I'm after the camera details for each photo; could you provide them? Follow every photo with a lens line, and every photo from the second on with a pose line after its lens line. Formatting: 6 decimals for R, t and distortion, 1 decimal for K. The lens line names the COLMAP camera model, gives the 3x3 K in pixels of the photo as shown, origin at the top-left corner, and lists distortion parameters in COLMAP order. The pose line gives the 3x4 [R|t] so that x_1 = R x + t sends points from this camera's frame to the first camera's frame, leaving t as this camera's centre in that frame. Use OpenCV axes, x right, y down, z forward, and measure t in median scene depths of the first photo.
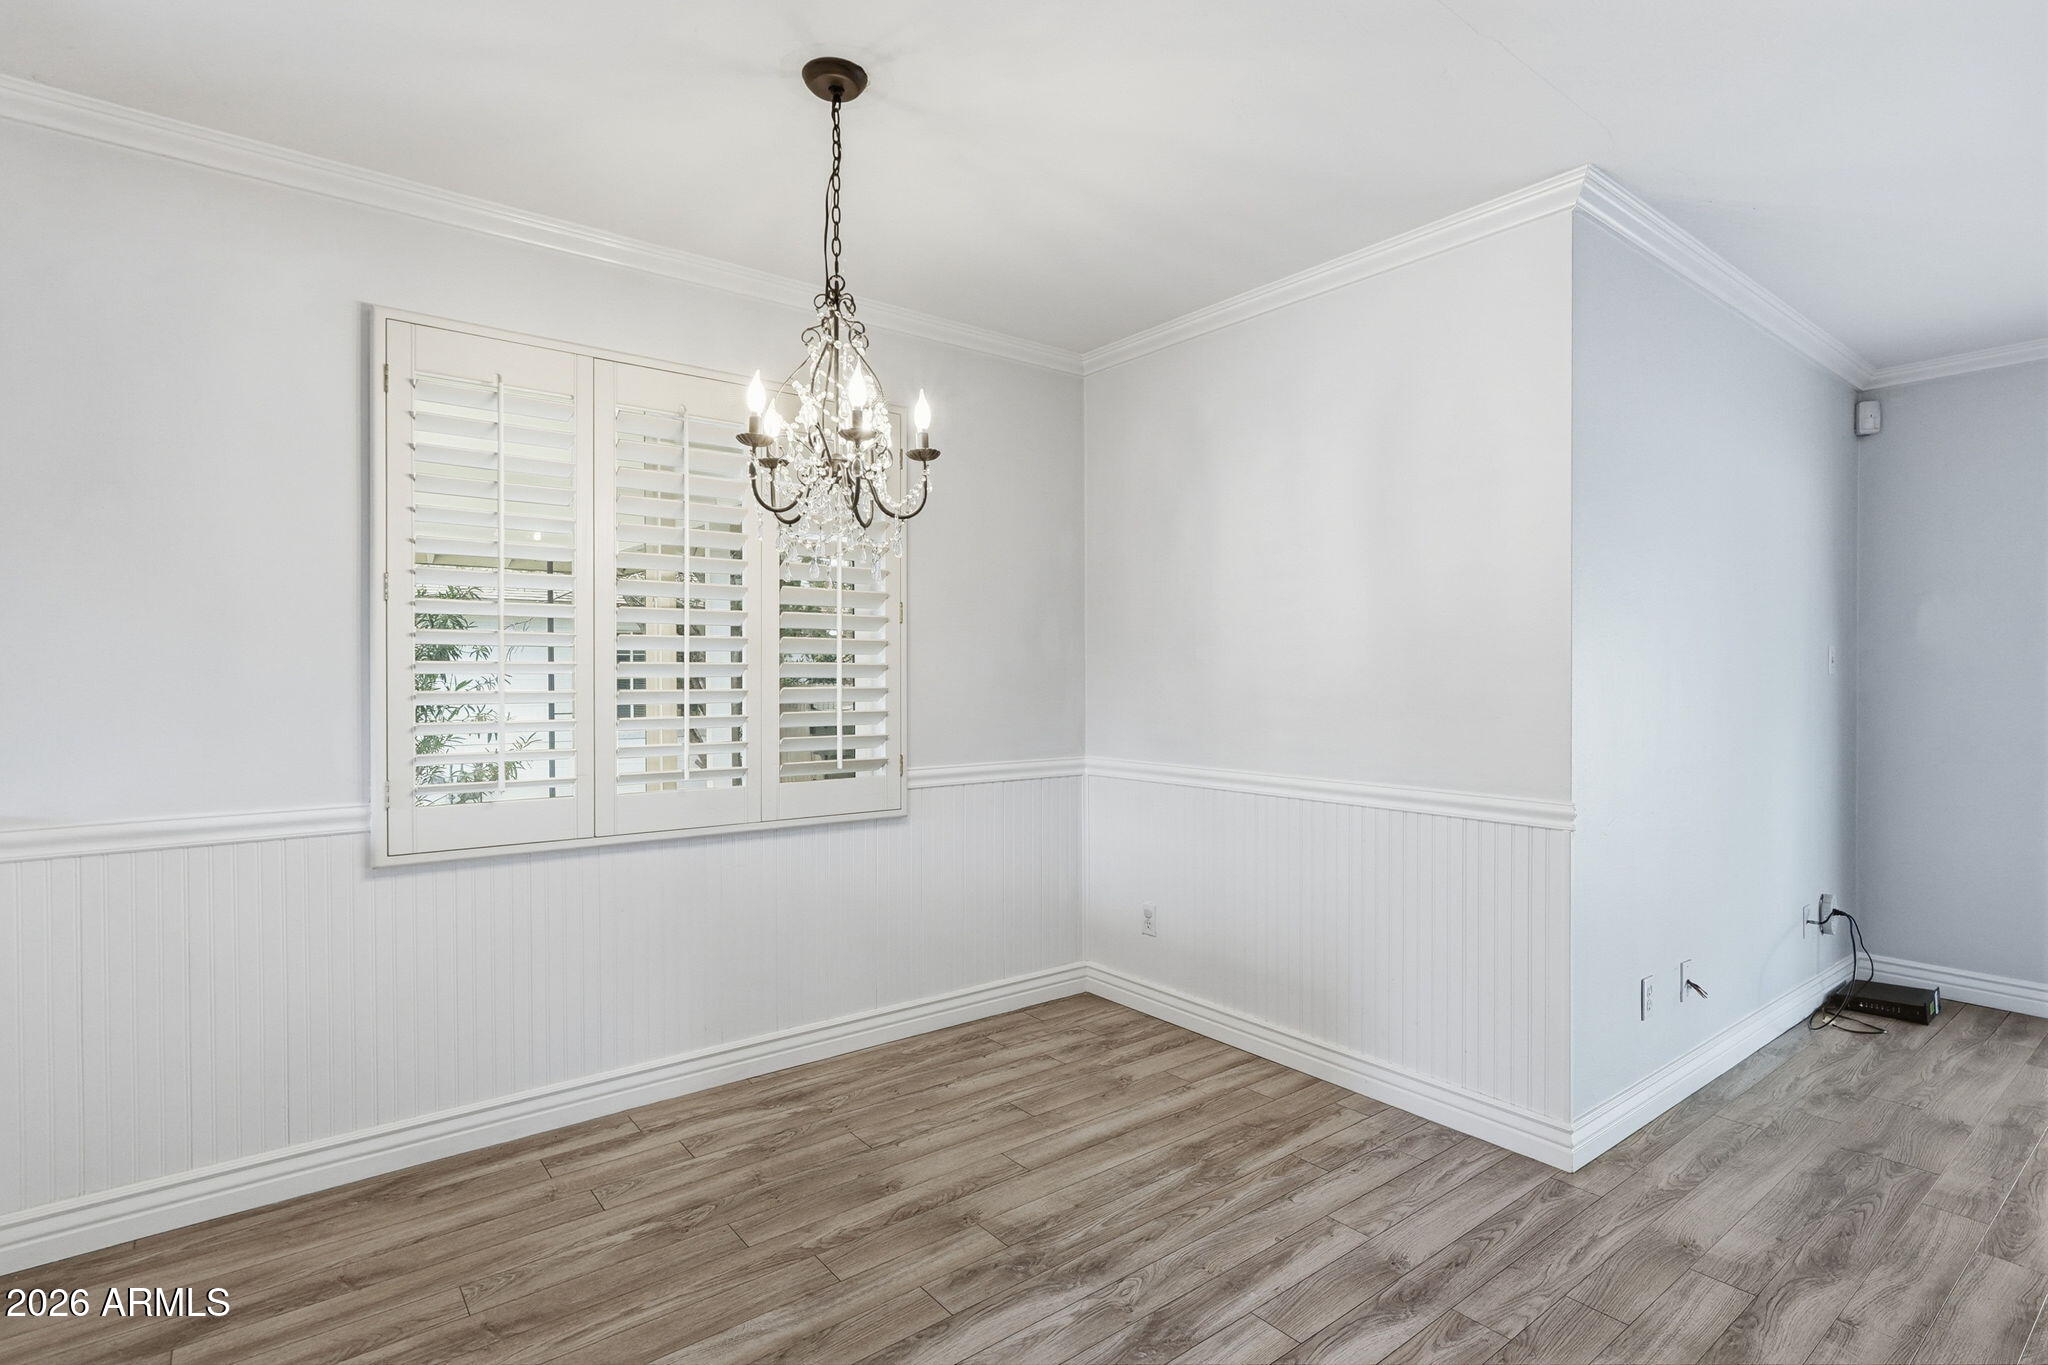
lens RADIAL K [[990.8, 0, 1030.3], [0, 990.8, 696.5], [0, 0, 1]] dist [-0.010623, 0.002770]
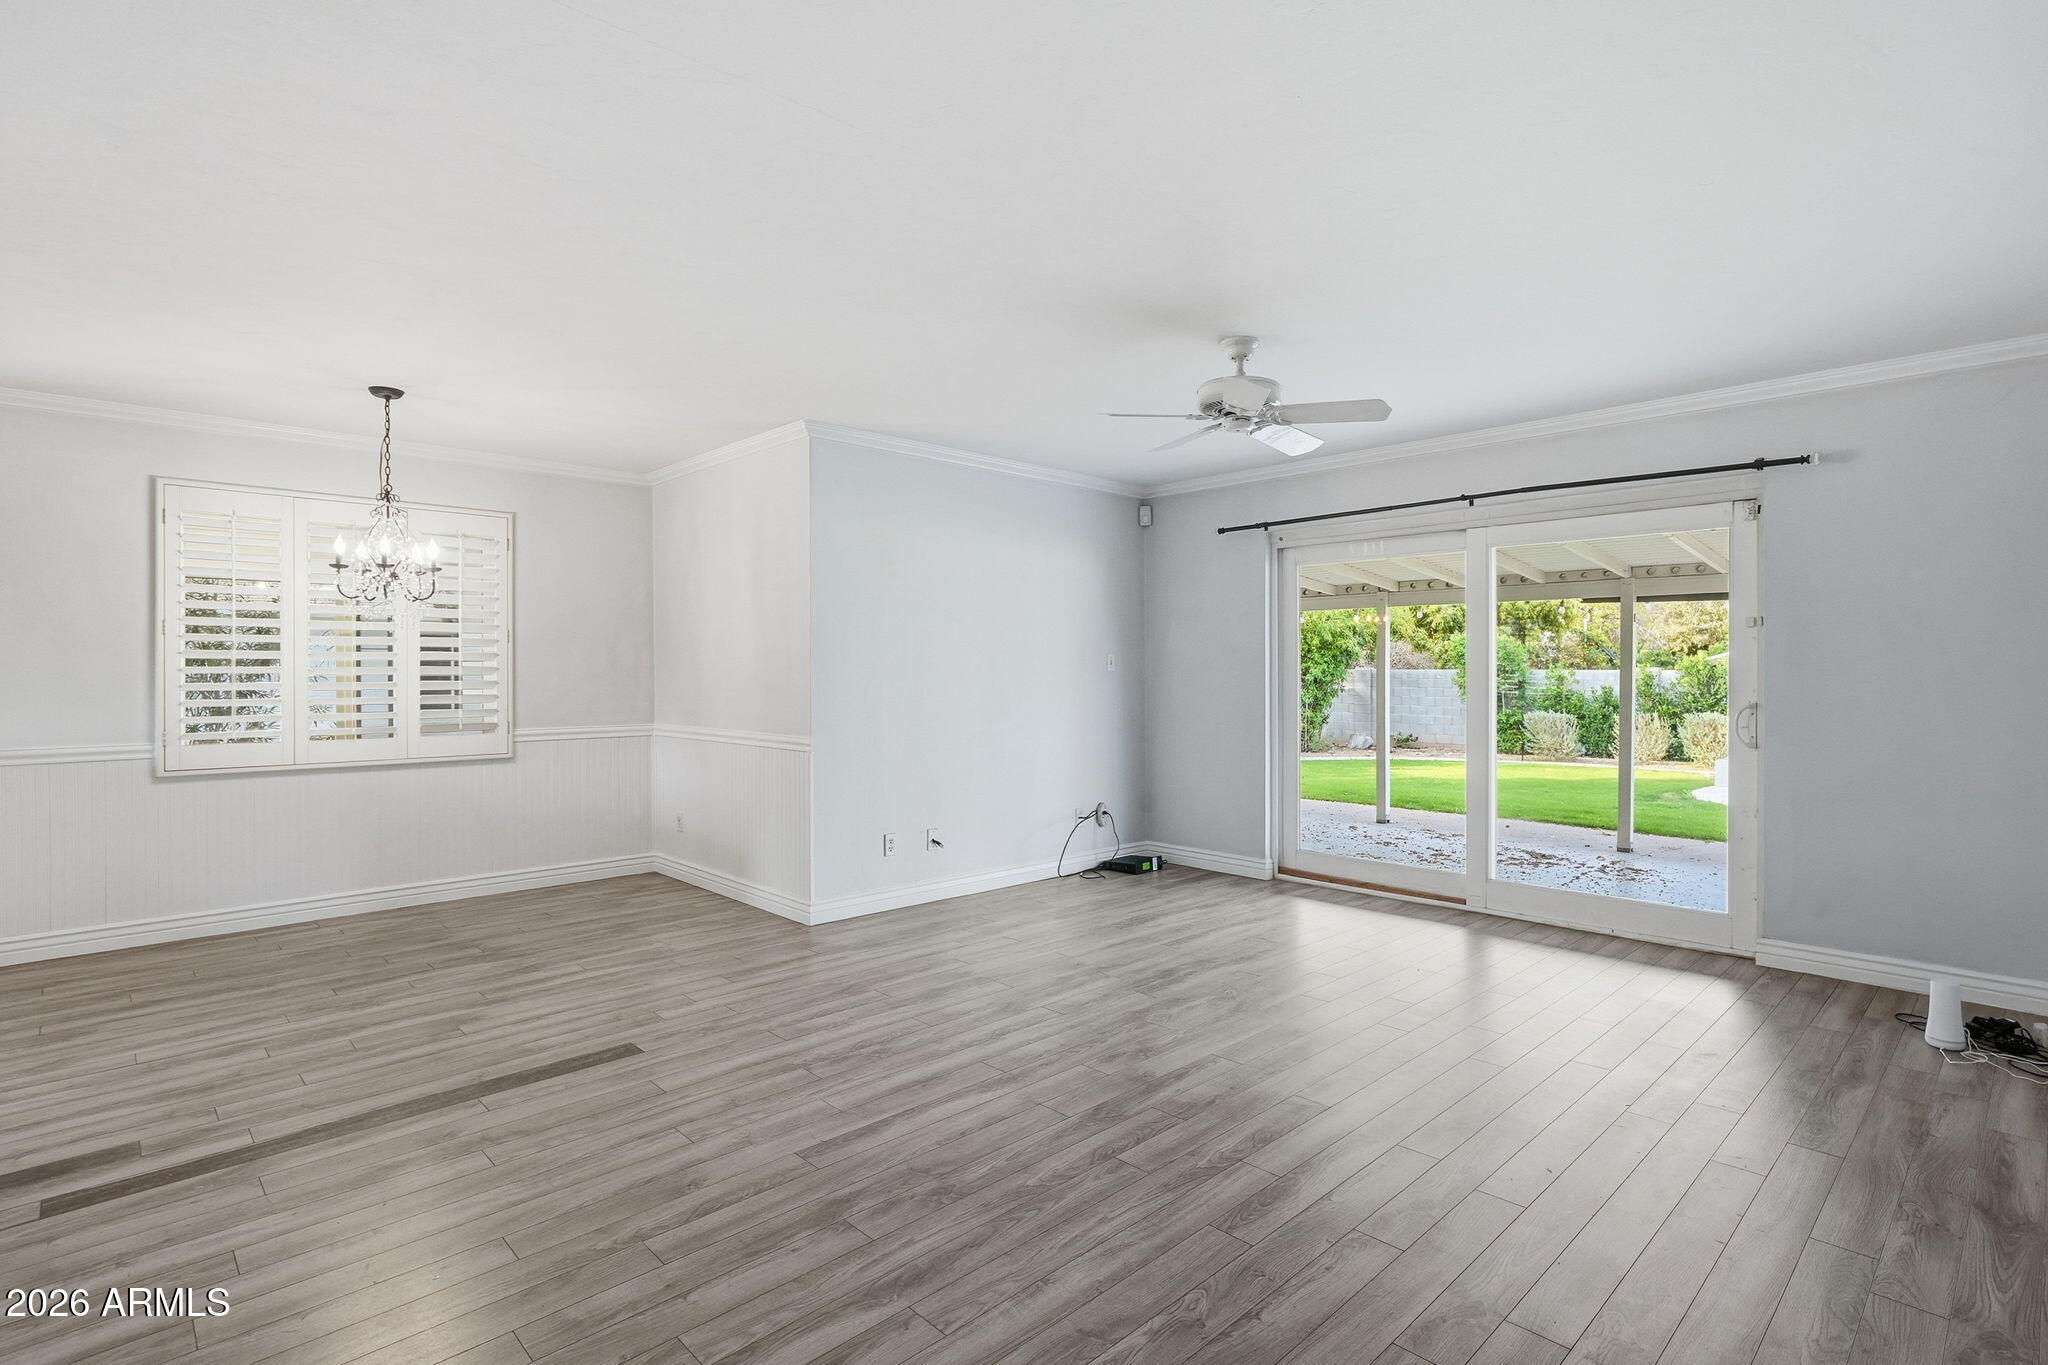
lens RADIAL K [[990.8, 0, 1033.1], [0, 990.8, 680.5], [0, 0, 1]] dist [-0.010623, 0.002770]
pose [[0.994898, -0.002302, 0.100856, 0.717152], [0.003398, 0.999937, -0.010701, 0.014235], [-0.100825, 0.010989, 0.994843, -0.917815]]
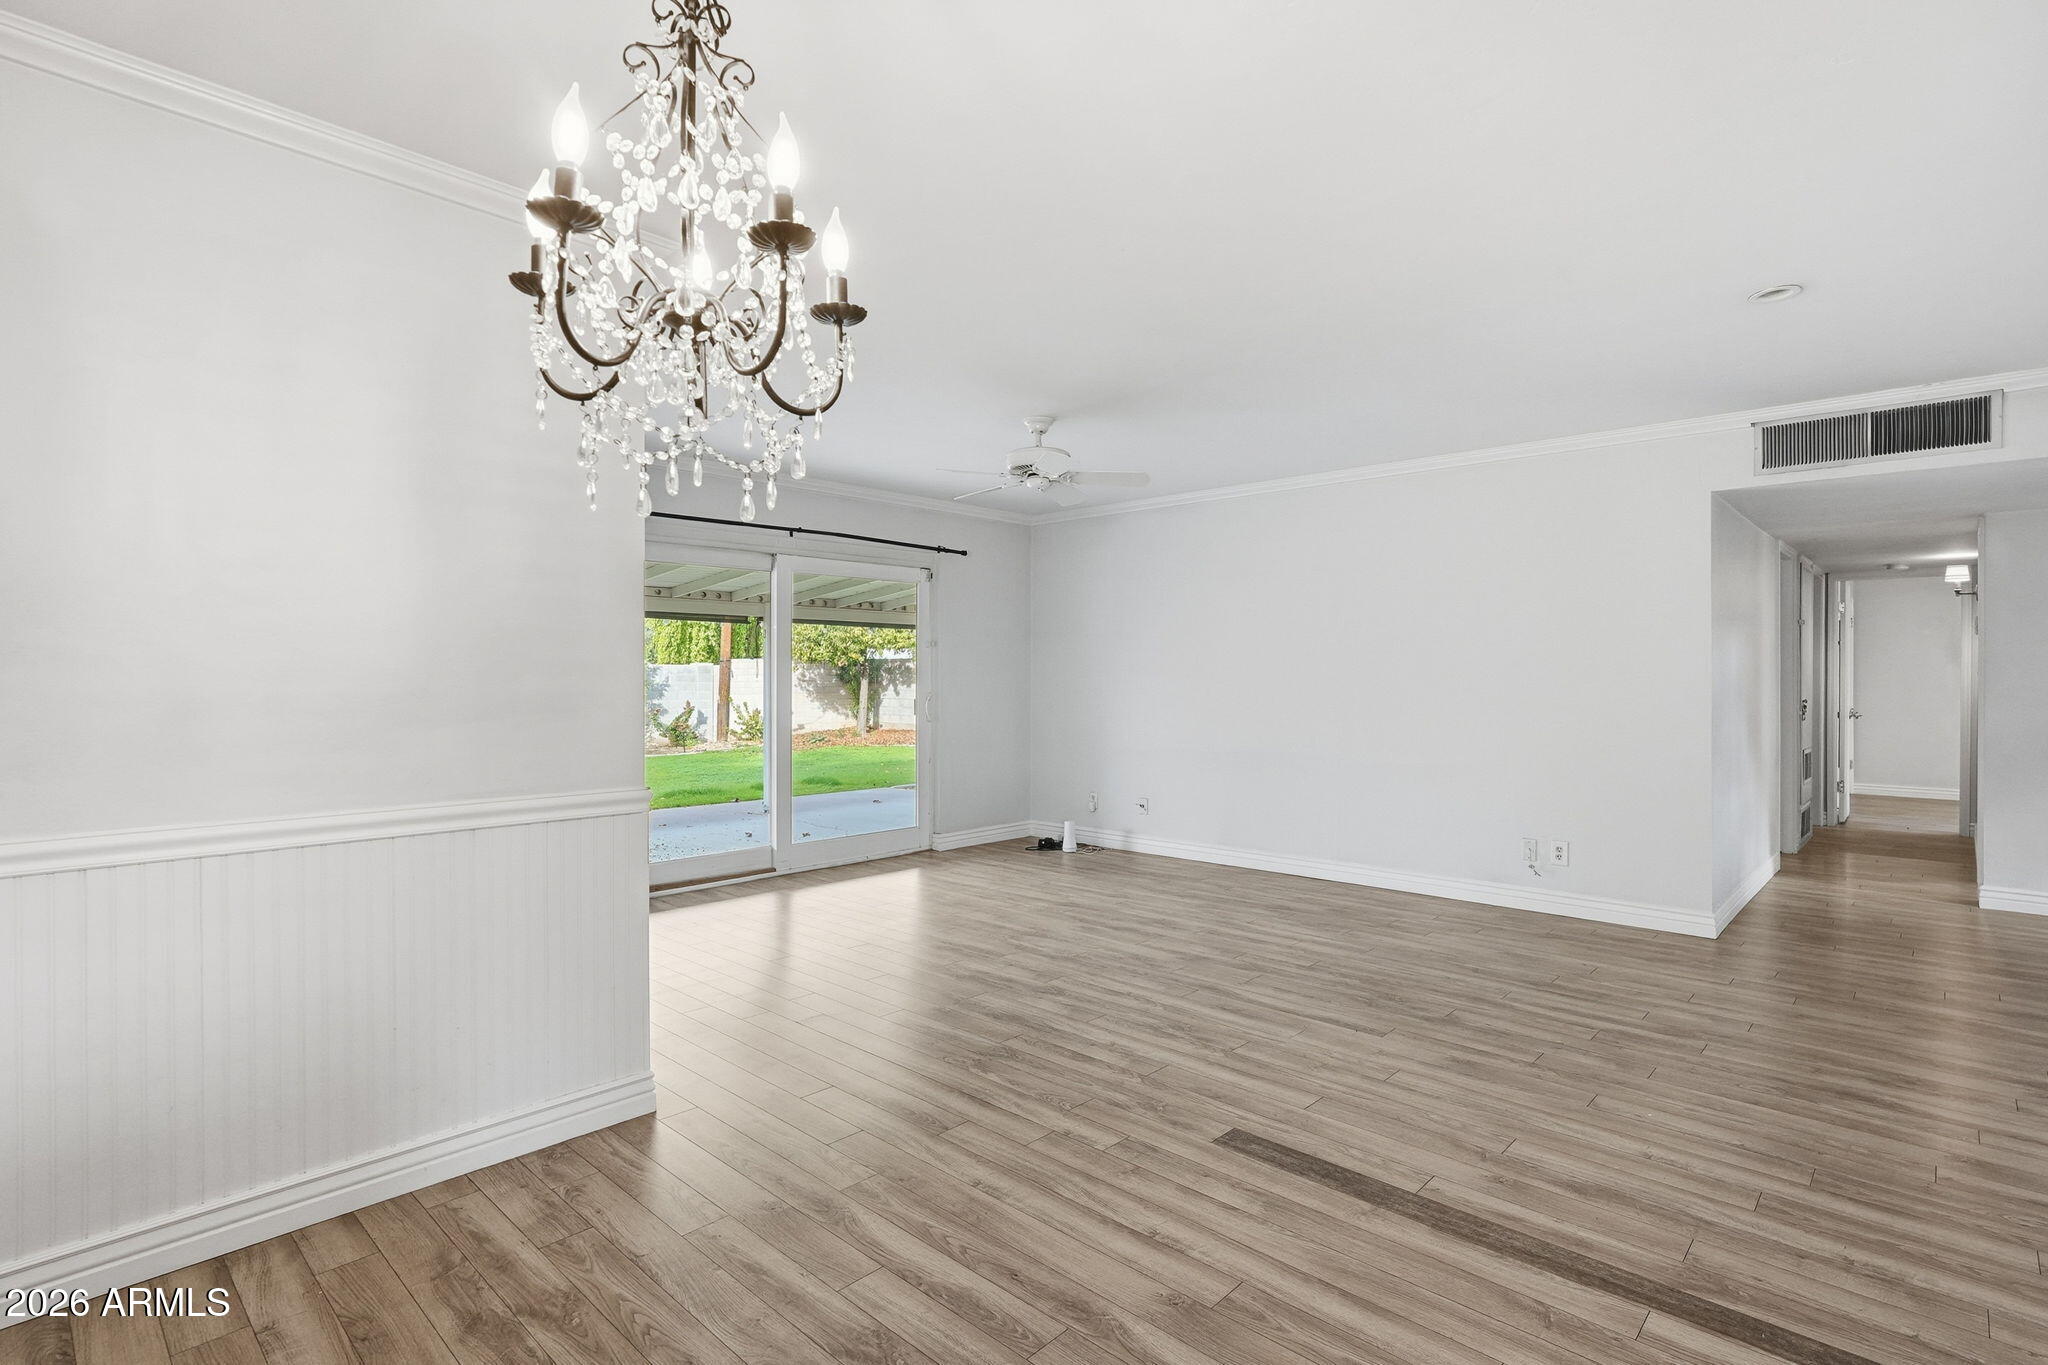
lens RADIAL K [[990.8, 0, 1024.4], [0, 990.8, 677.3], [0, 0, 1]] dist [-0.010623, 0.002770]
pose [[-0.144153, -0.003477, 0.989549, -0.582094], [0.018687, 0.999806, 0.006235, -0.016435], [-0.989379, 0.019391, -0.144060, 0.663151]]
